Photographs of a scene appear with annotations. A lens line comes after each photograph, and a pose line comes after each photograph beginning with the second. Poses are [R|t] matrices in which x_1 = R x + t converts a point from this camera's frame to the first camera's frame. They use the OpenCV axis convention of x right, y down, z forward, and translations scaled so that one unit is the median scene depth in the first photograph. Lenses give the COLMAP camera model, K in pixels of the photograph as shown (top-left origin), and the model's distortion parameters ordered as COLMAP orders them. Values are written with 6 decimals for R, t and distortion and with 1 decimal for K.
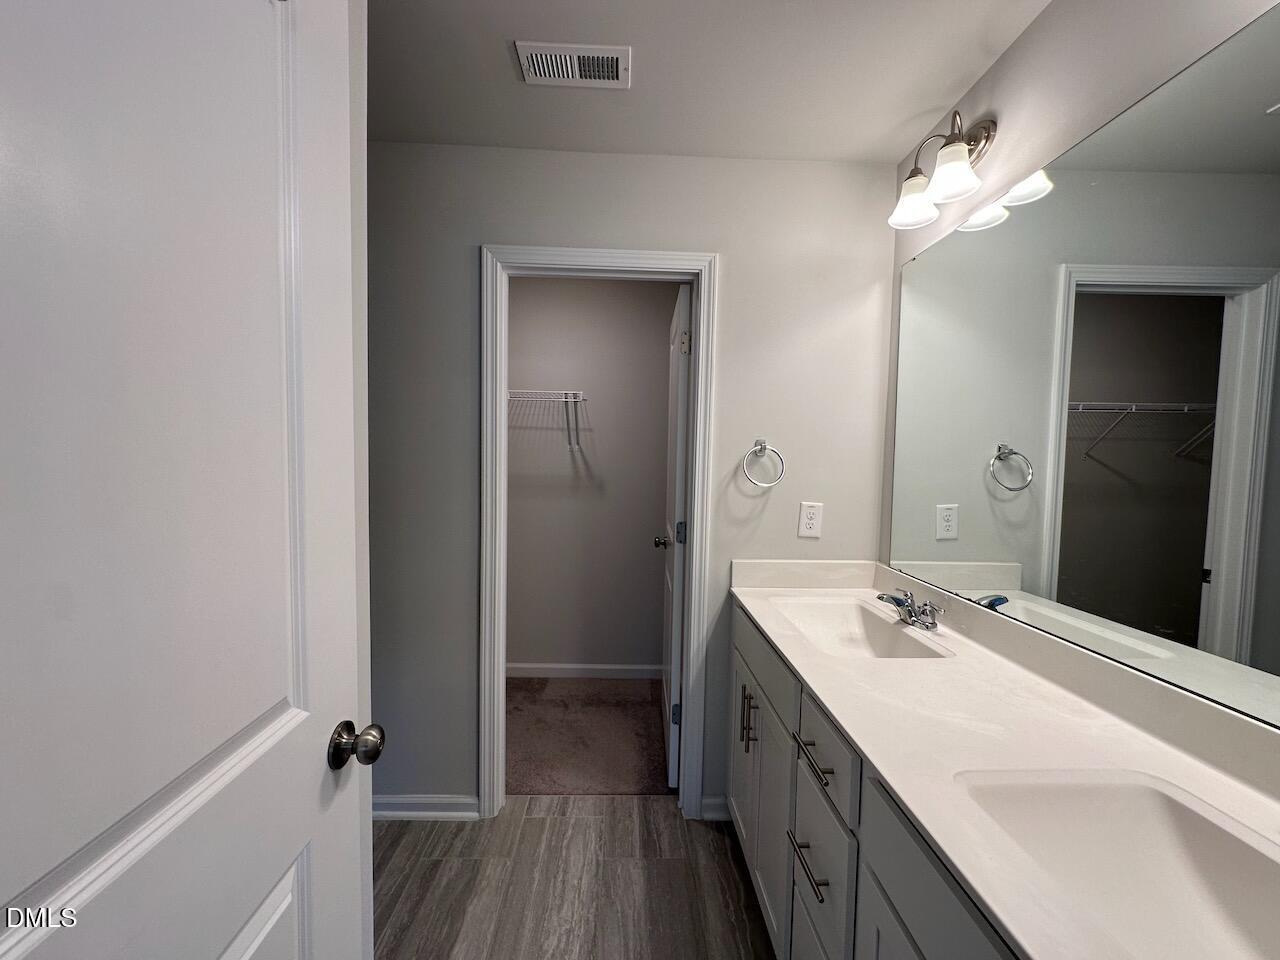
lens RADIAL K [[507.9, 0, 637.2], [0, 507.9, 485.8], [0, 0, 1]] dist [0.000595, 0.000123]
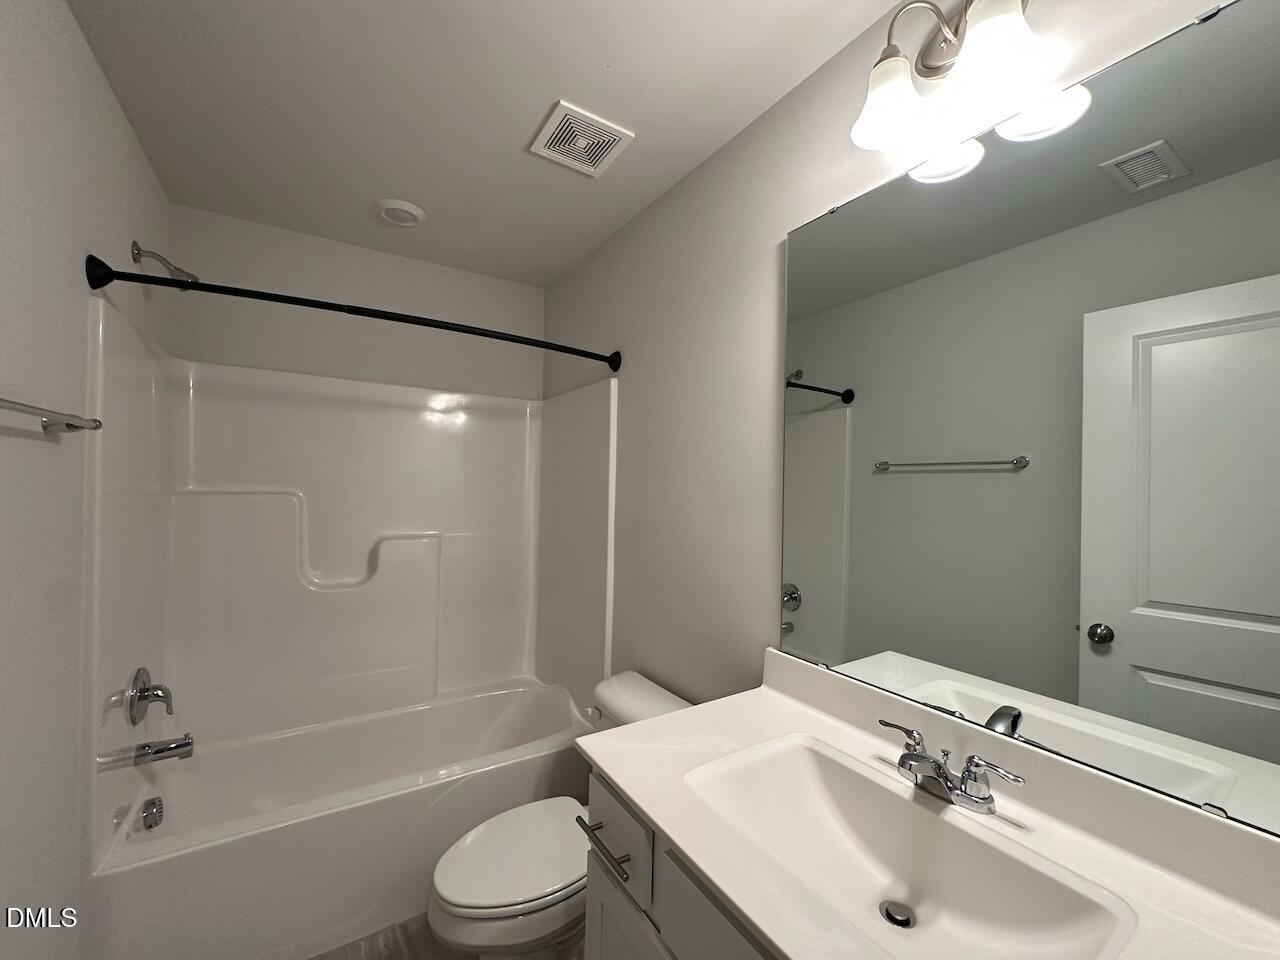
lens RADIAL K [[507.9, 0, 637.2], [0, 507.9, 485.8], [0, 0, 1]] dist [0.000595, 0.000123]
pose [[0.890746, -0.008294, 0.454425, -0.018628], [0.055519, 0.994332, -0.090677, -0.039827], [-0.451097, 0.105999, 0.886158, 0.584216]]
